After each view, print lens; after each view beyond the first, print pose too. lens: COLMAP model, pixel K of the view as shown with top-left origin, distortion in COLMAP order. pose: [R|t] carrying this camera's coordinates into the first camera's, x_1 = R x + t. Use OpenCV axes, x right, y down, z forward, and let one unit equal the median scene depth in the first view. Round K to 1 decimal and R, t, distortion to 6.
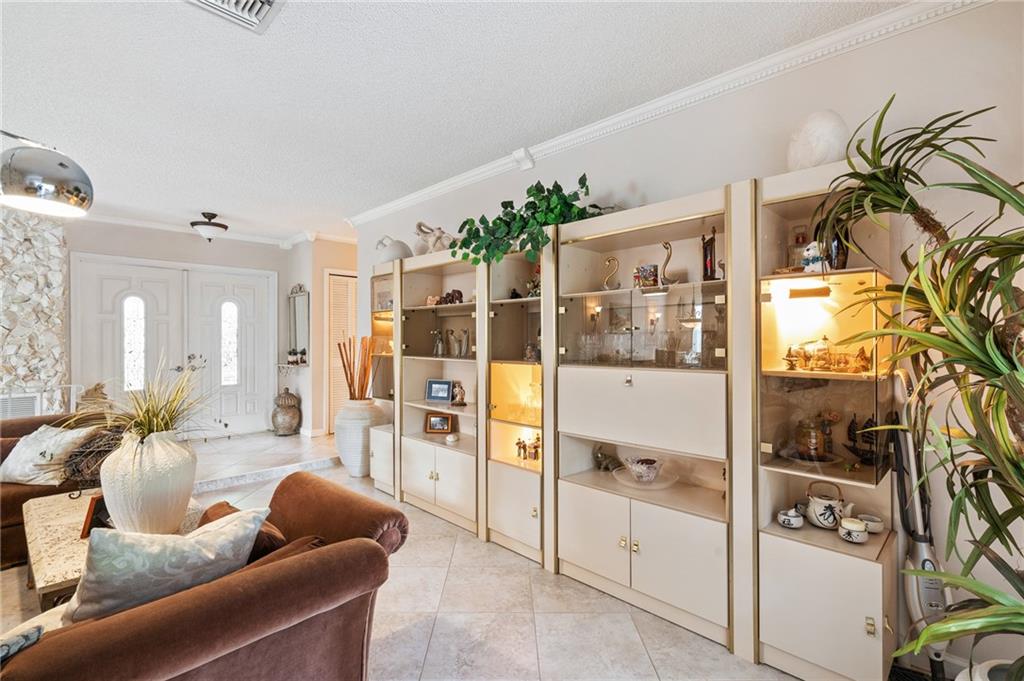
lens RADIAL K [[471.3, 0, 520.9], [0, 471.3, 336.8], [0, 0, 1]] dist [-0.000617, 0.001763]
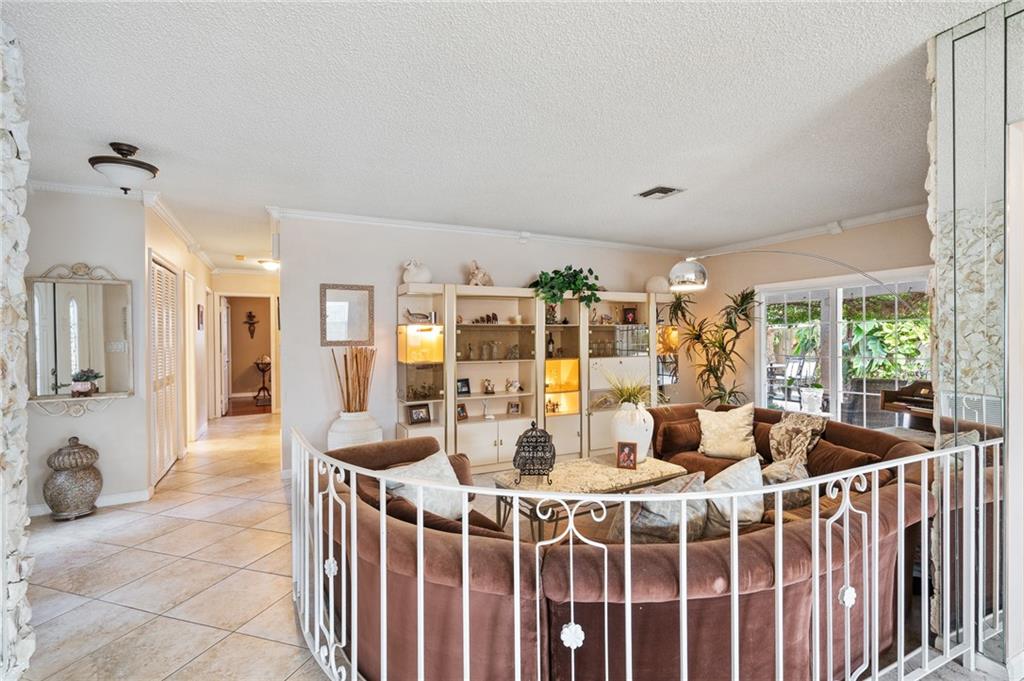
lens RADIAL K [[471.3, 0, 512.5], [0, 471.3, 341.9], [0, 0, 1]] dist [-0.000617, 0.001763]
pose [[0.327104, -0.009197, 0.944944, -1.311184], [0.005300, 0.999955, 0.007897, -0.020344], [-0.944973, 0.002425, 0.327138, 0.417569]]
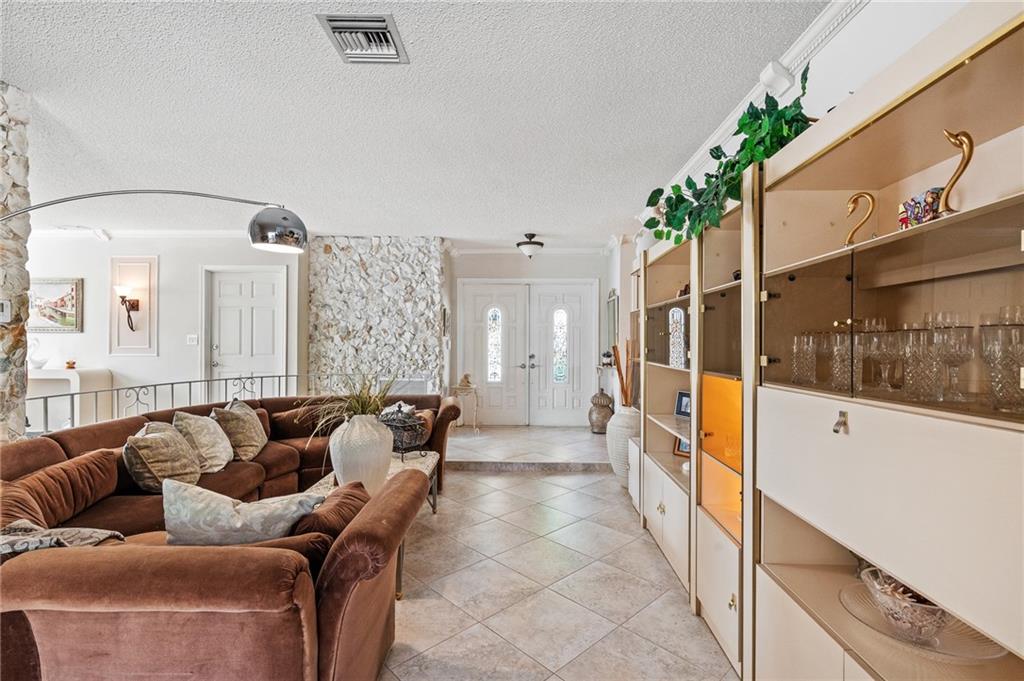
lens RADIAL K [[471.3, 0, 515.1], [0, 471.3, 341.4], [0, 0, 1]] dist [-0.000617, 0.001763]
pose [[0.680354, 0.002305, -0.732880, 0.210153], [0.000202, 0.999994, 0.003333, 0.000931], [0.732884, -0.002416, 0.680349, 0.218358]]
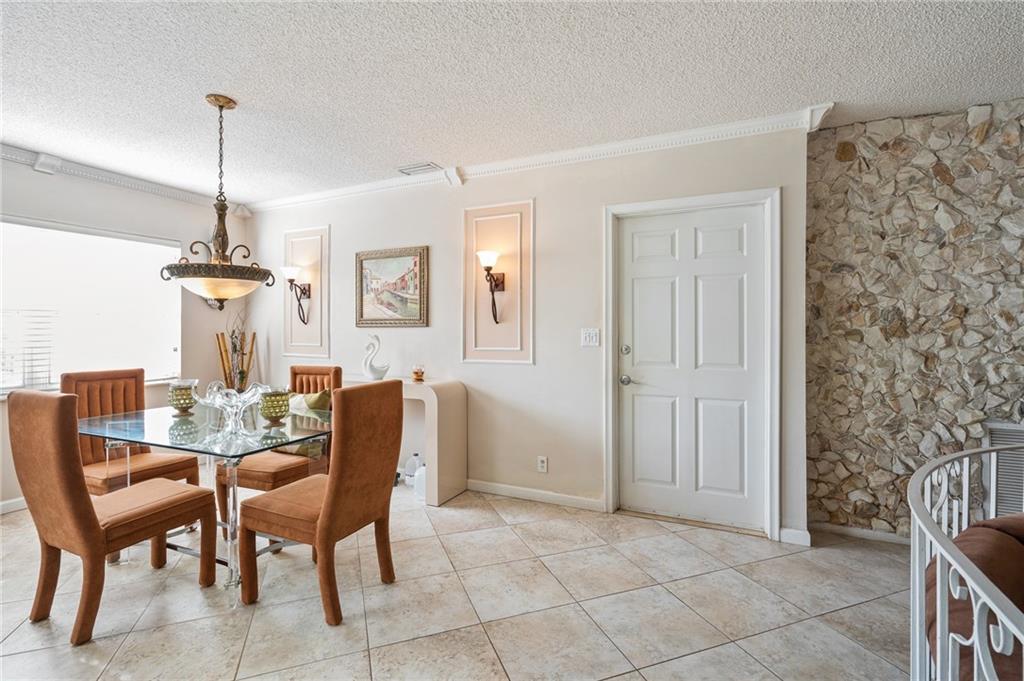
lens RADIAL K [[471.3, 0, 513.2], [0, 471.3, 330.3], [0, 0, 1]] dist [-0.000617, 0.001763]
pose [[0.340843, -0.000175, -0.940120, -0.745069], [0.006550, 0.999976, 0.002188, -0.014086], [0.940097, -0.006903, 0.340836, 0.068500]]
